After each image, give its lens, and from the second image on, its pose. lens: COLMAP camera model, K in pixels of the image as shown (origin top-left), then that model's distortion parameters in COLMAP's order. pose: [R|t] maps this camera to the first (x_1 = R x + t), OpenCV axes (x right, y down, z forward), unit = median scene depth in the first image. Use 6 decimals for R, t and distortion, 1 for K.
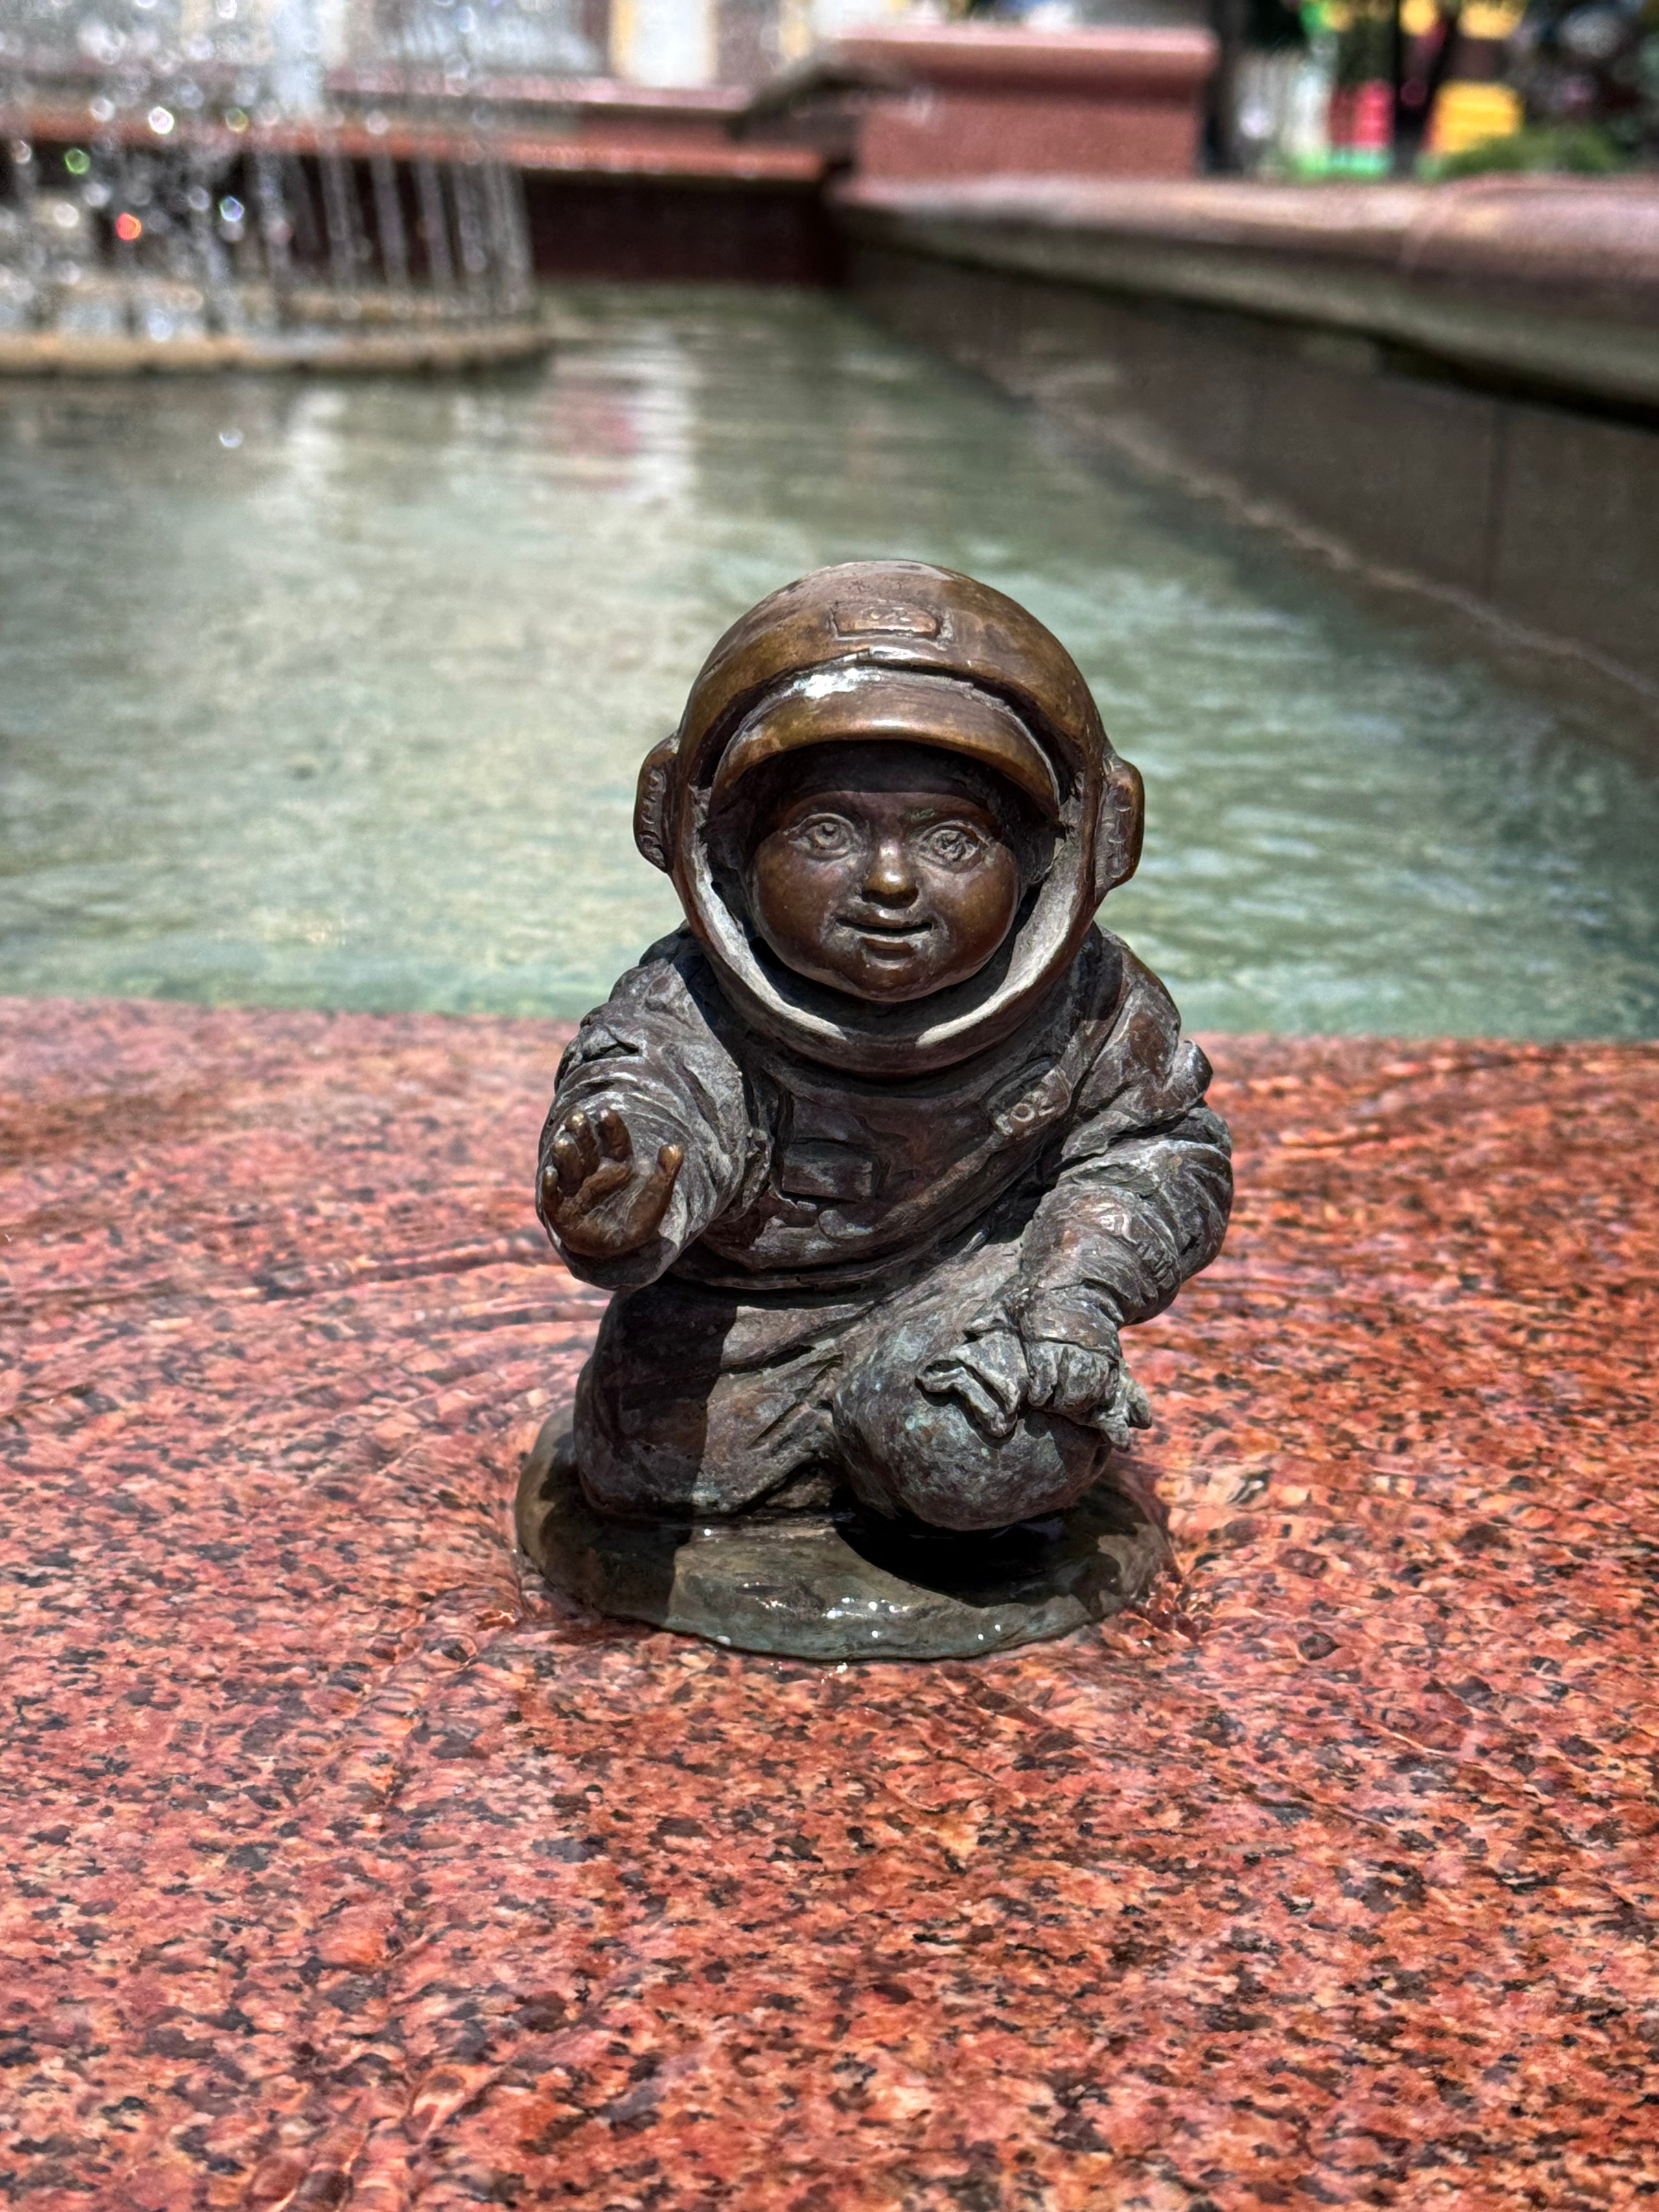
lens RADIAL K [[3635.2, 0, 841.8], [0, 3635.2, 1098.4], [0, 0, 1]] dist [0.187346, 0.000000]
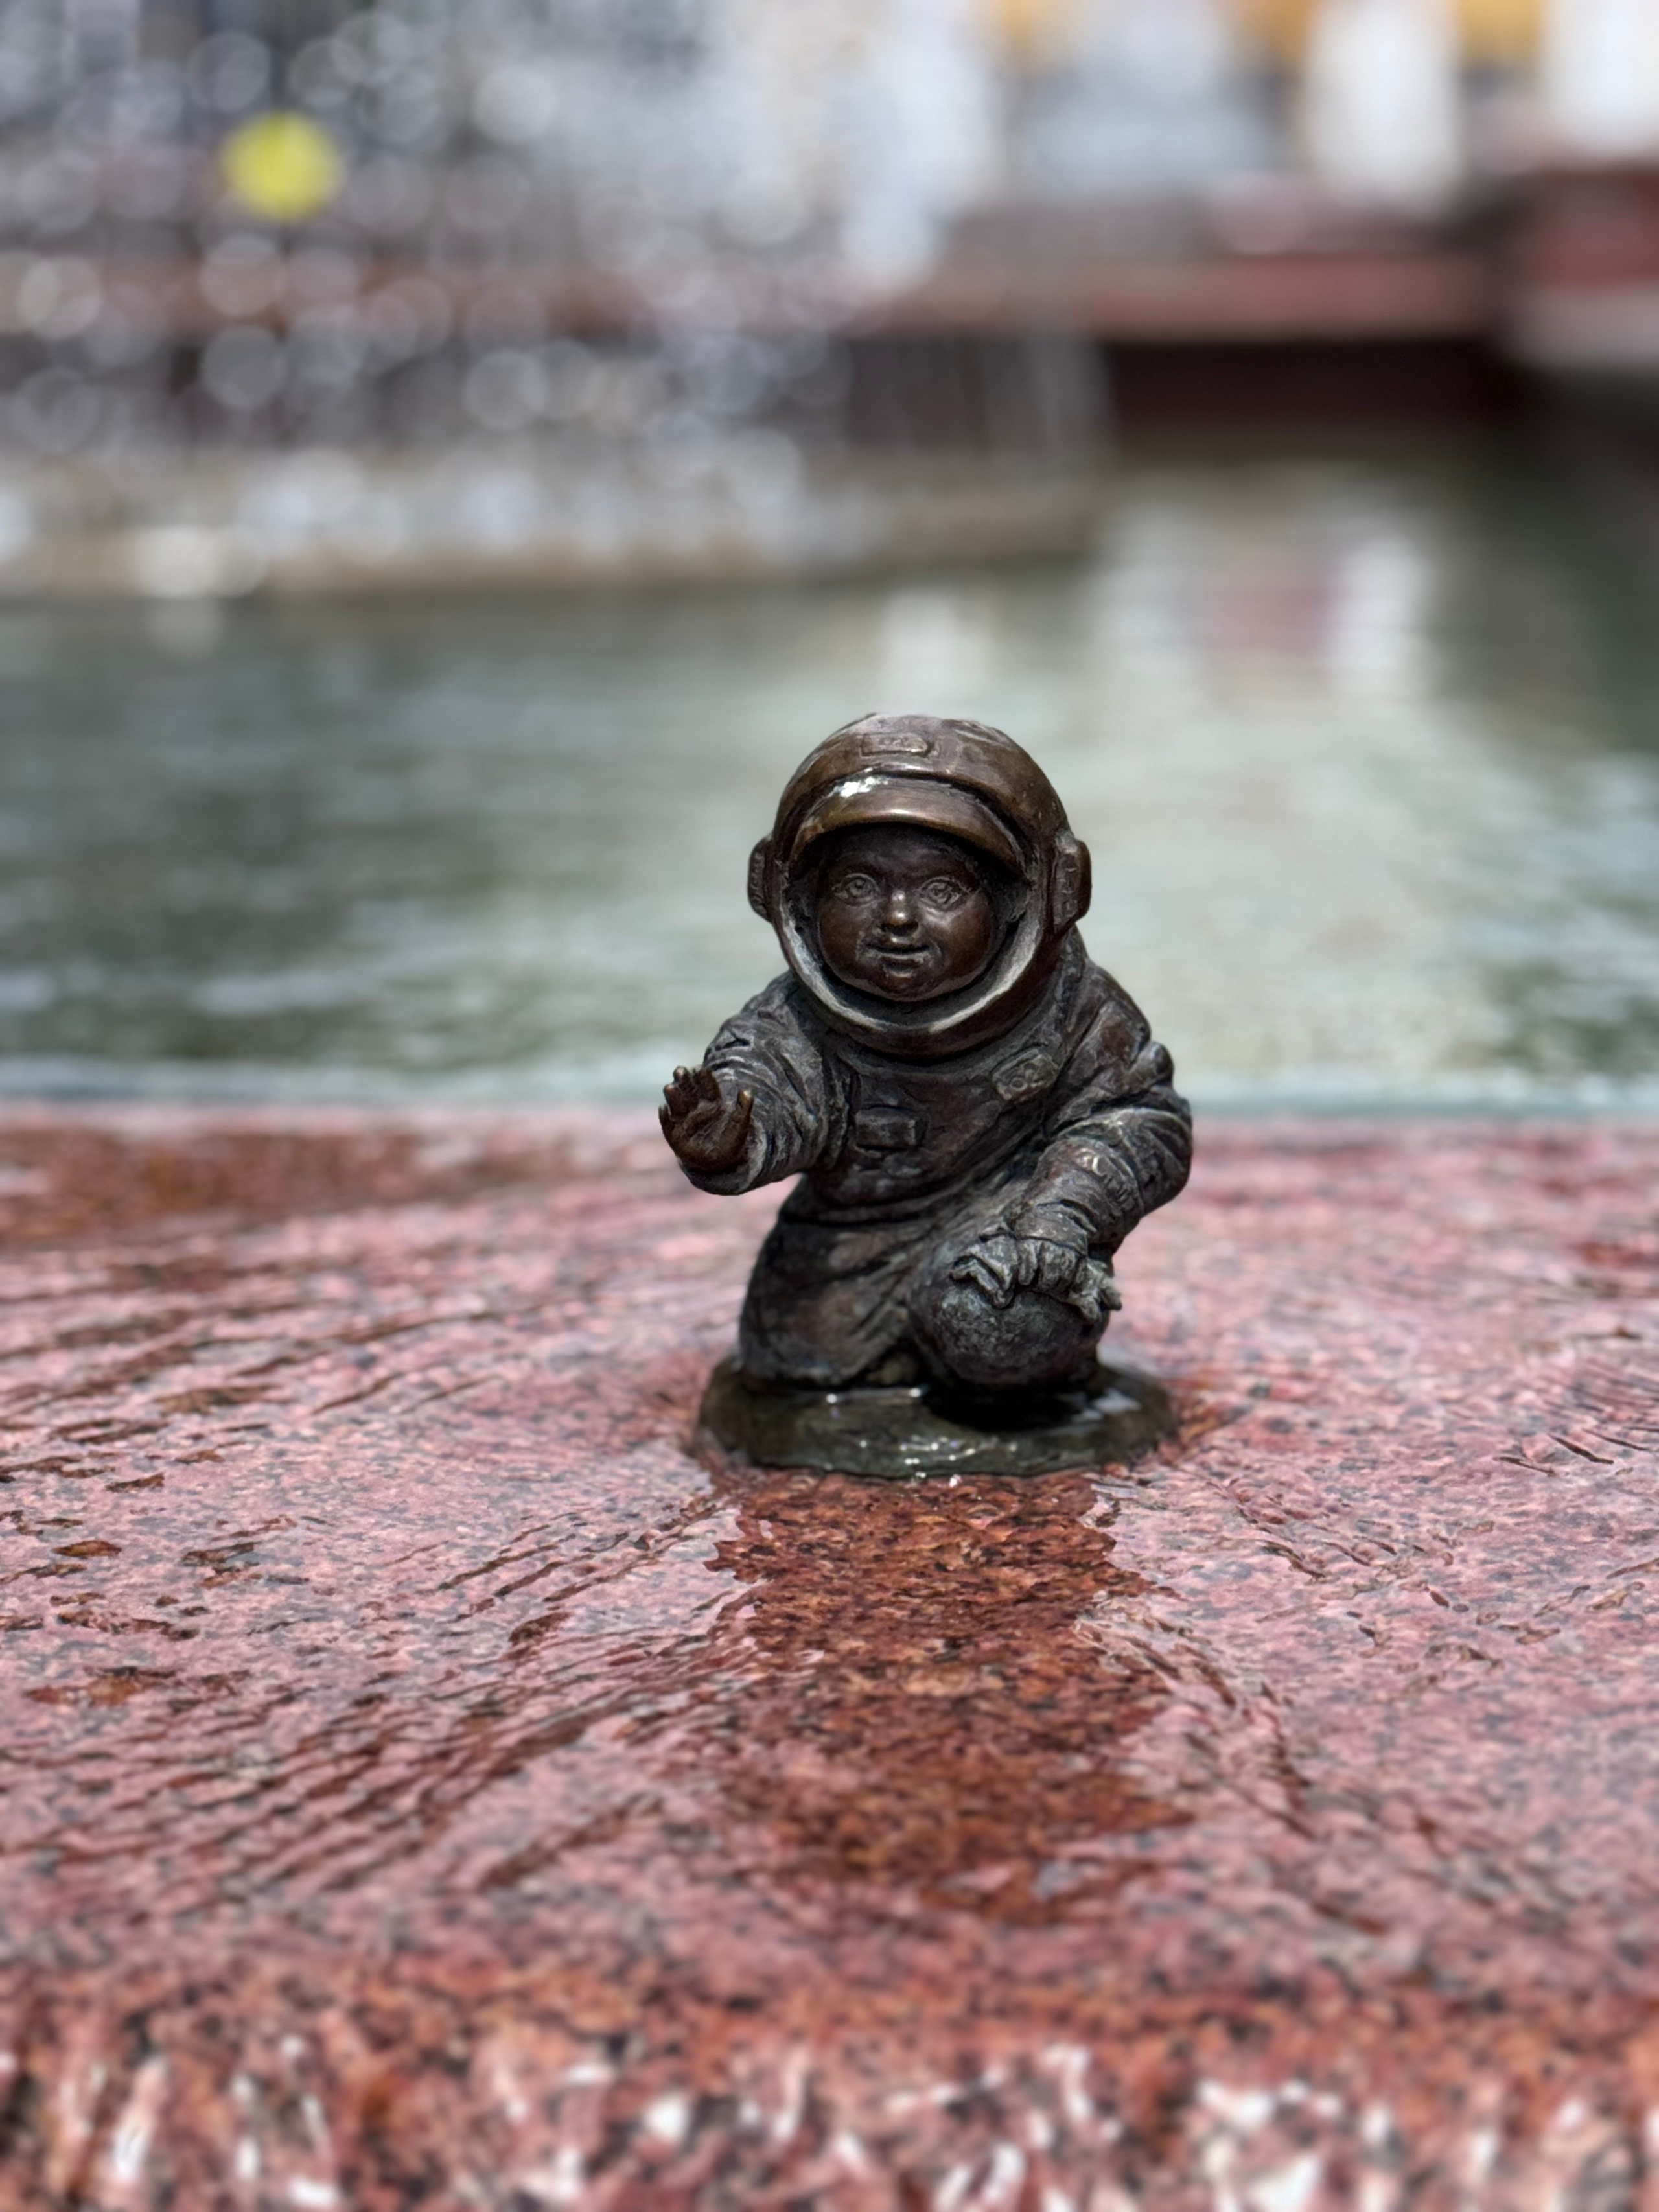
lens RADIAL K [[4739.8, 0, 825.7], [0, 4739.8, 1097.4], [0, 0, 1]] dist [0.177590, 0.000000]
pose [[0.985221, -0.019242, -0.170204, 0.295284], [0.005675, 0.996791, -0.079840, 0.159159], [0.171195, 0.077695, 0.982169, -0.857096]]
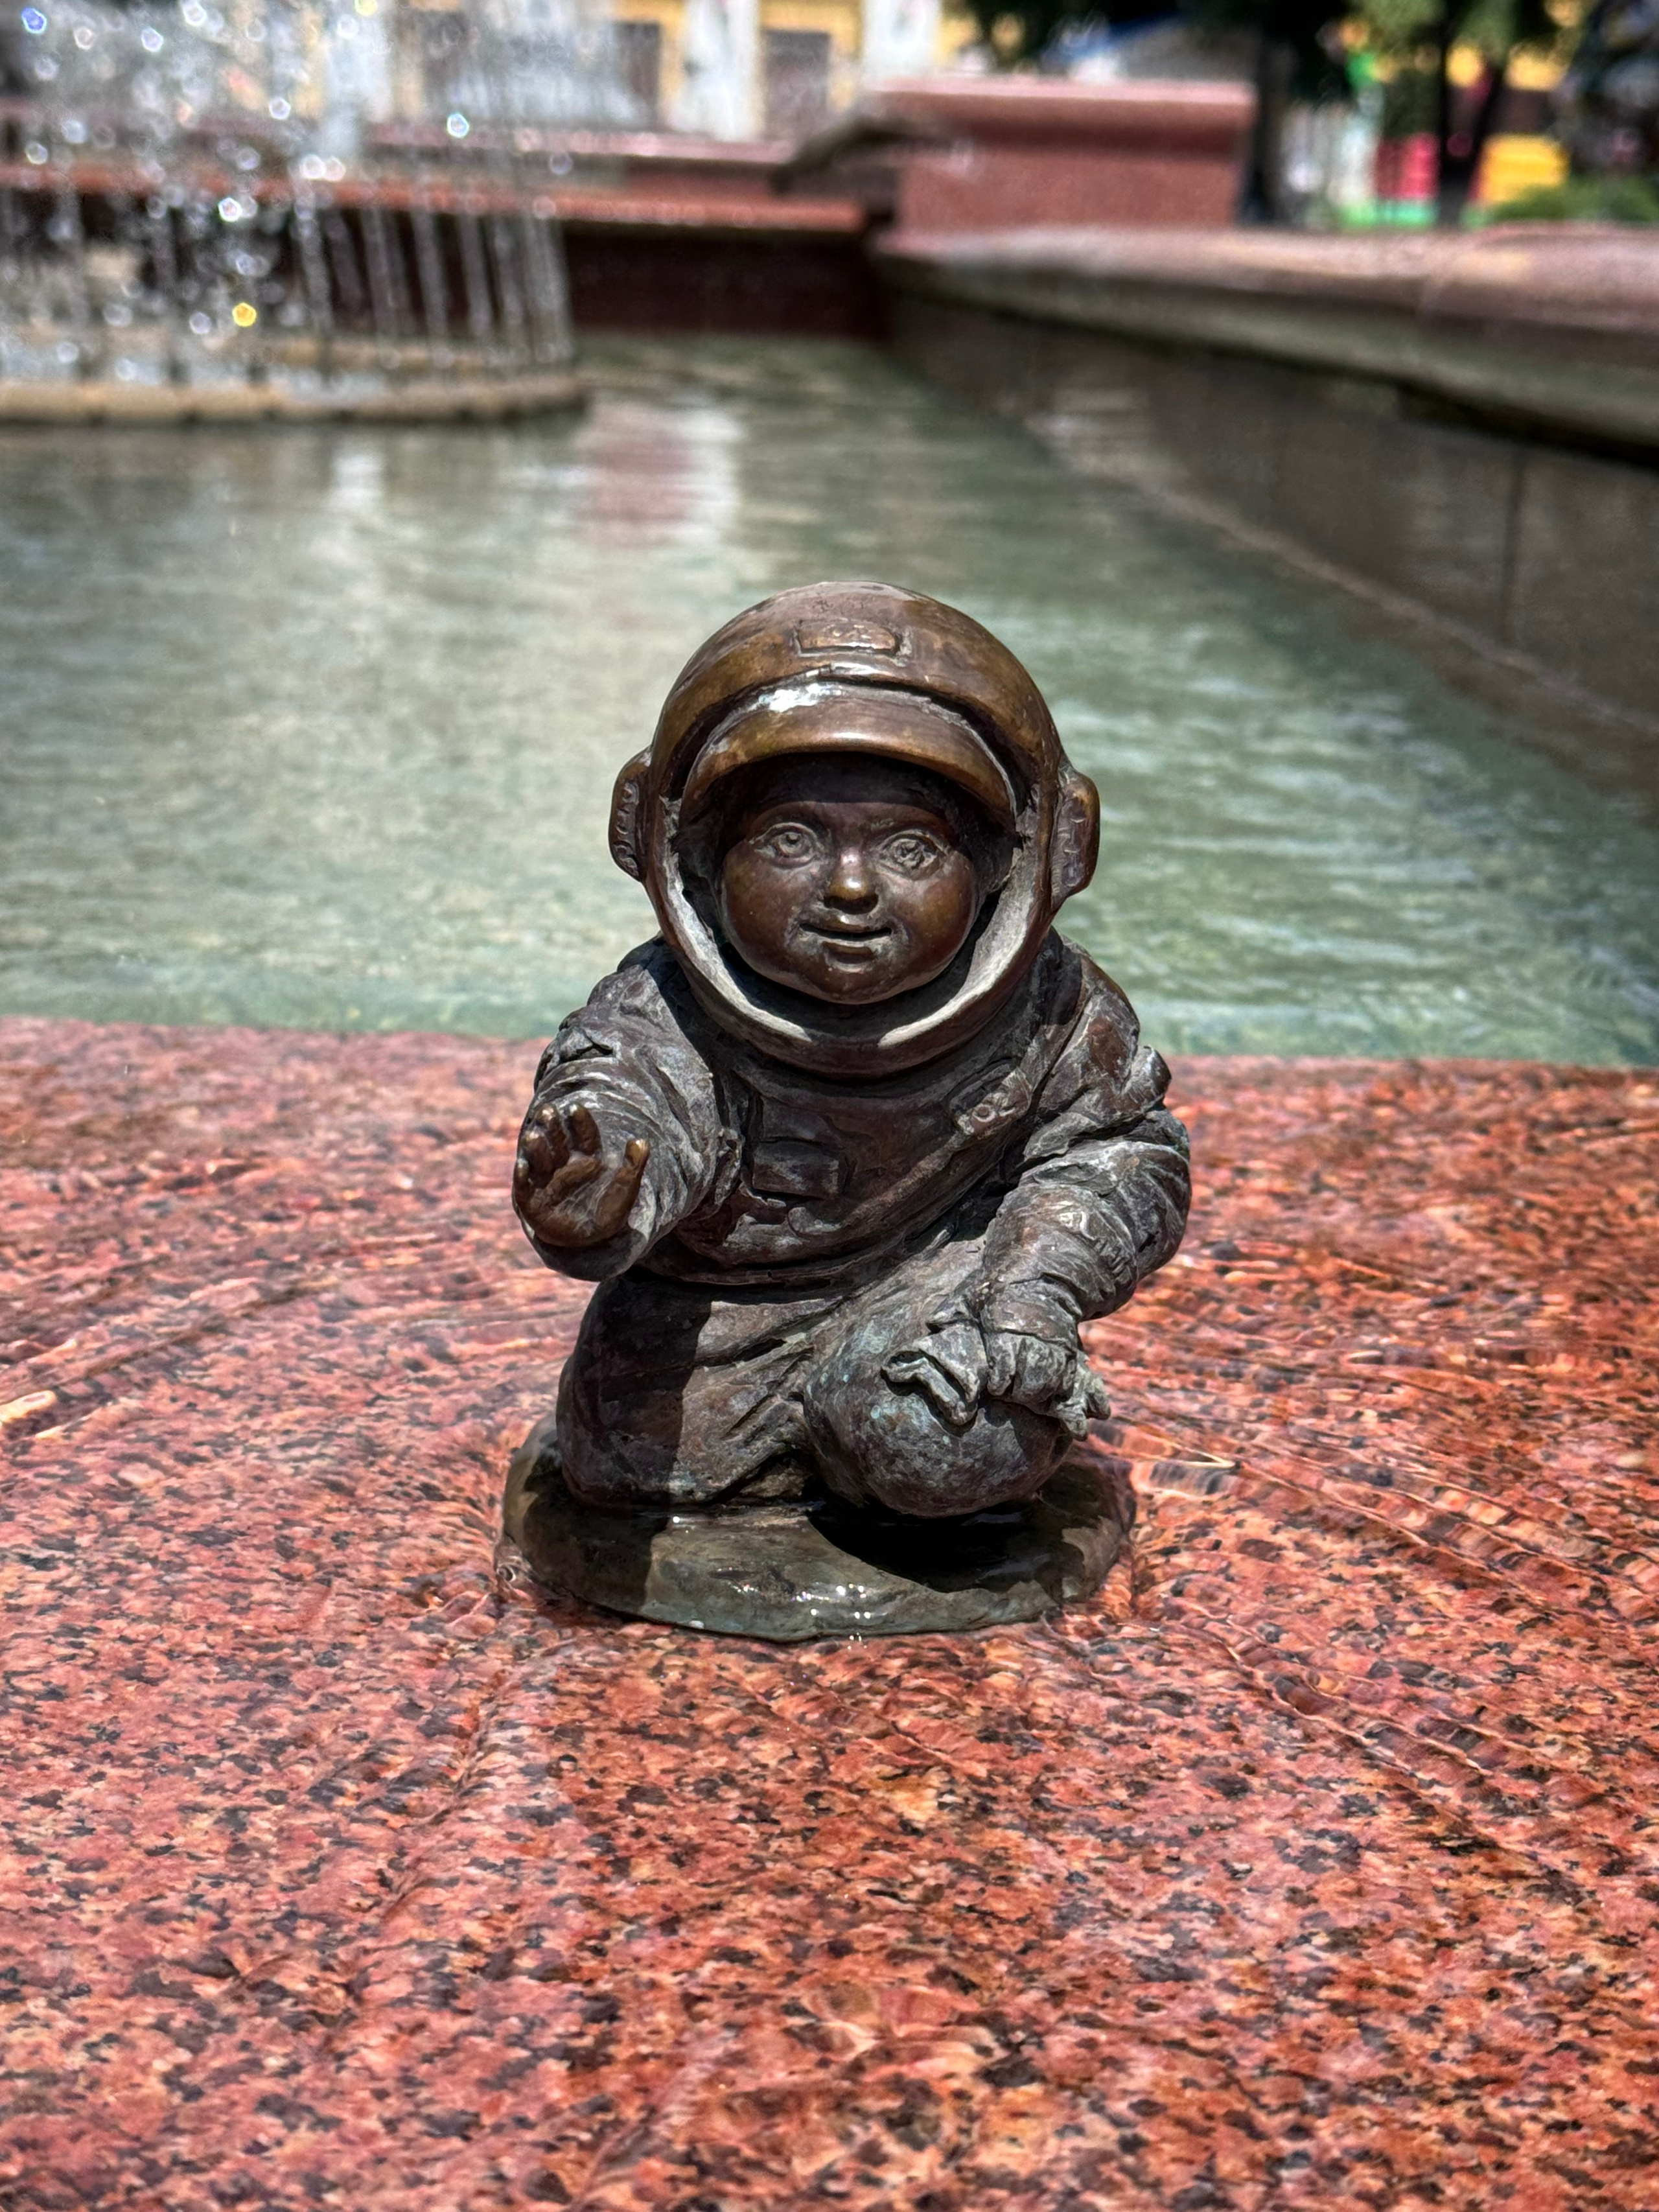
lens RADIAL K [[3635.2, 0, 834.9], [0, 3635.2, 1110.7], [0, 0, 1]] dist [0.187346, 0.000000]
pose [[0.999885, 0.001221, -0.015088, 0.023063], [-0.001376, 0.999946, -0.010315, 0.014092], [0.015075, 0.010335, 0.999833, -0.038846]]
